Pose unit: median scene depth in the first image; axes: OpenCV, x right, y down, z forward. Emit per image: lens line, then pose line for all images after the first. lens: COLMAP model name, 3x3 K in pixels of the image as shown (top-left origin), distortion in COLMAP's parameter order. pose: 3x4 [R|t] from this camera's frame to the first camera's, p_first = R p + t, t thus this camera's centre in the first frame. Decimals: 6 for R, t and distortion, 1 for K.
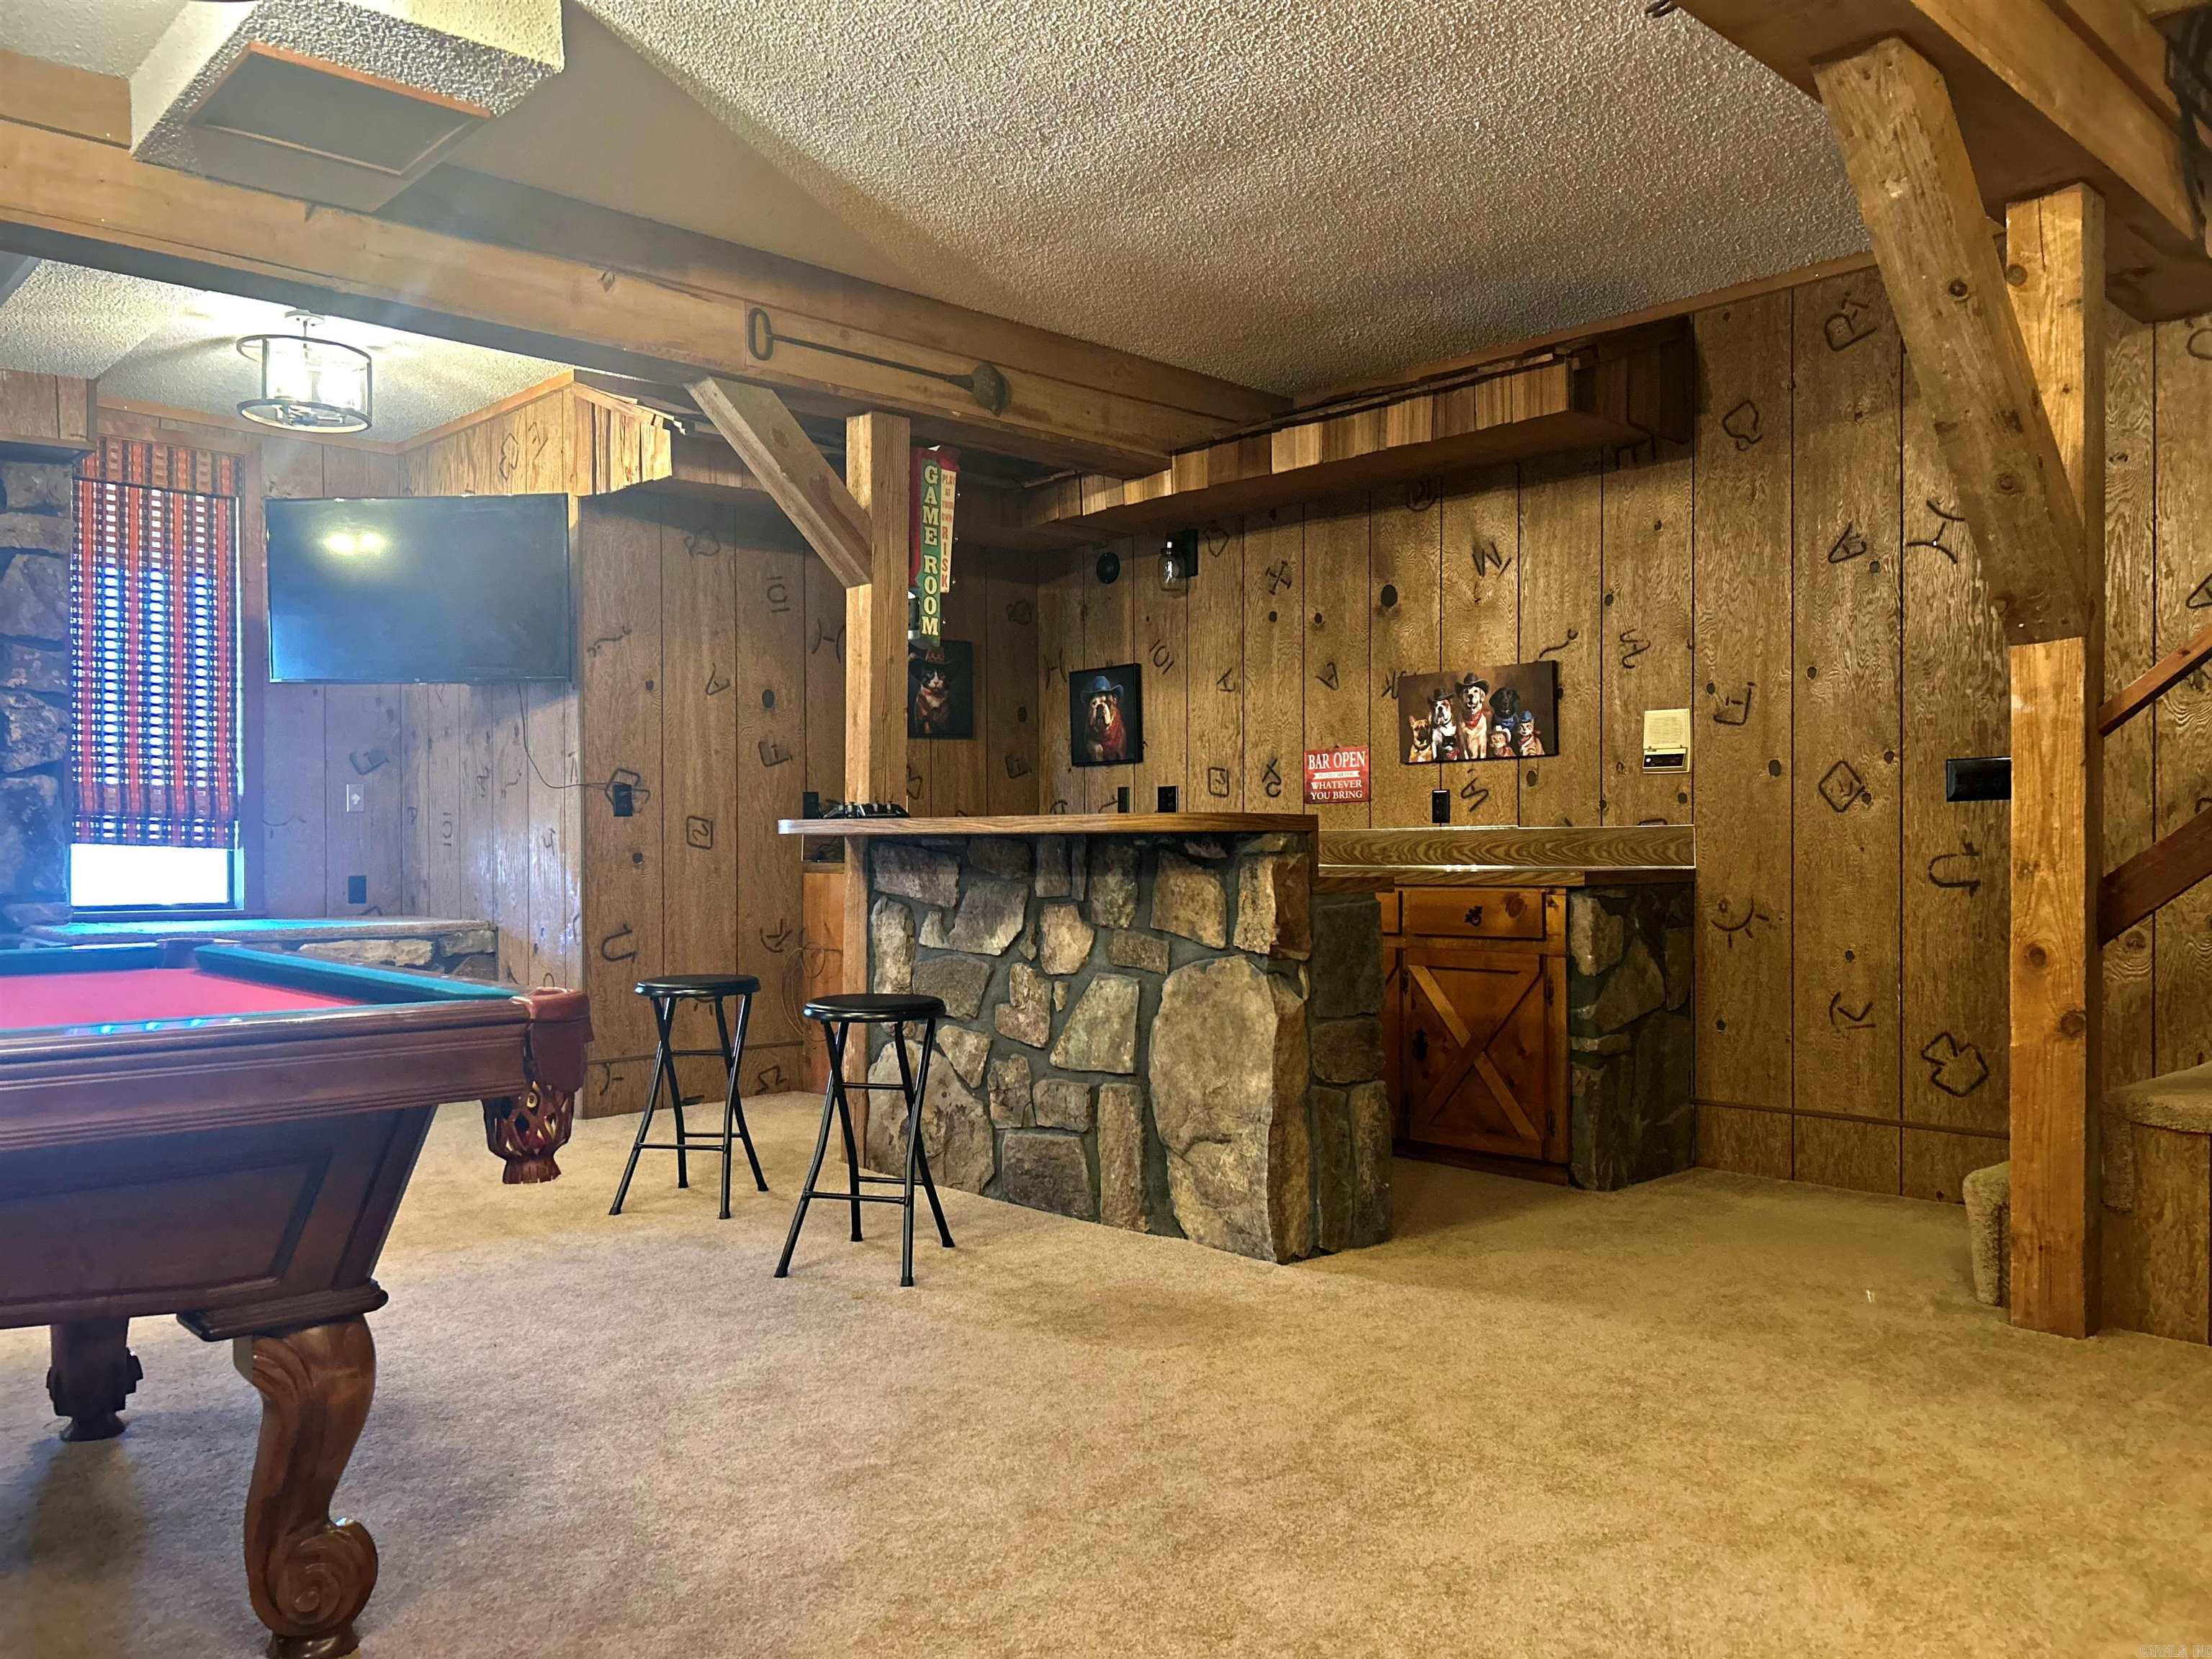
lens RADIAL K [[1666.2, 0, 1117.3], [0, 1666.2, 842.5], [0, 0, 1]] dist [0.074103, -0.088081]
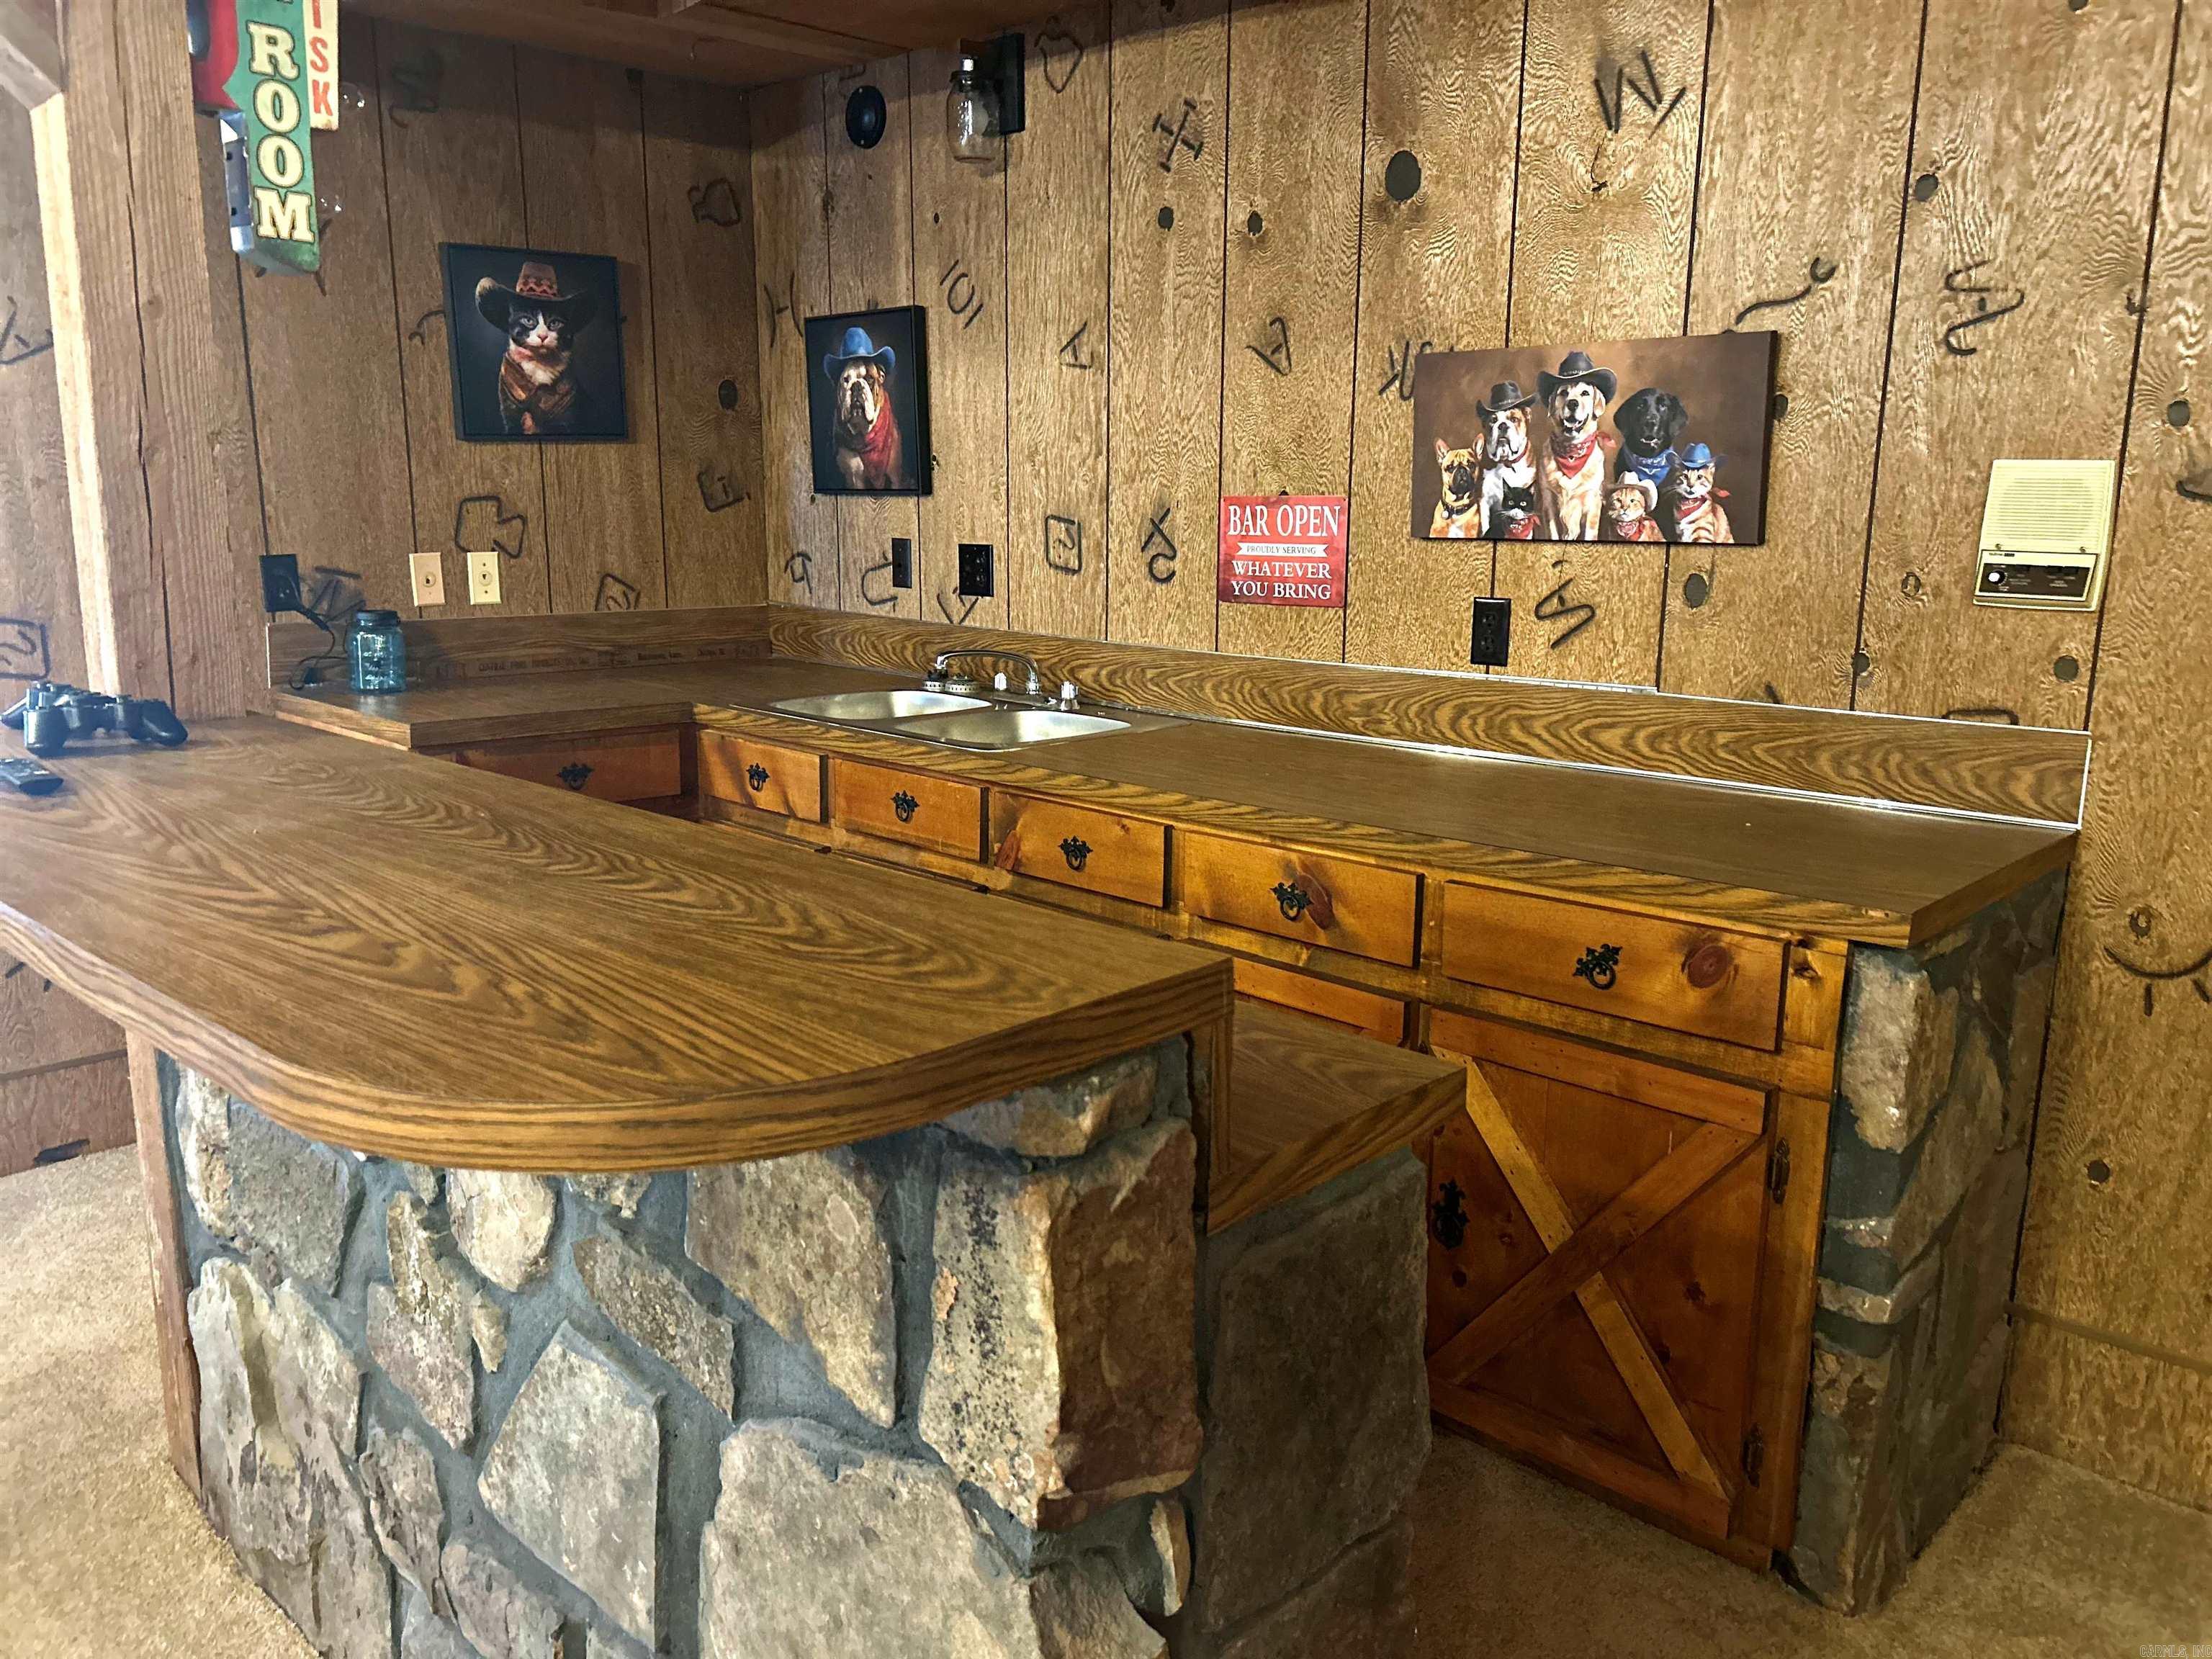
lens RADIAL K [[1666.2, 0, 1134.0], [0, 1666.2, 842.6], [0, 0, 1]] dist [0.074103, -0.088081]
pose [[0.998538, 0.000745, 0.054050, 0.065689], [-0.012326, 0.976698, 0.214264, -0.069779], [-0.052631, -0.214617, 0.975279, 0.542101]]
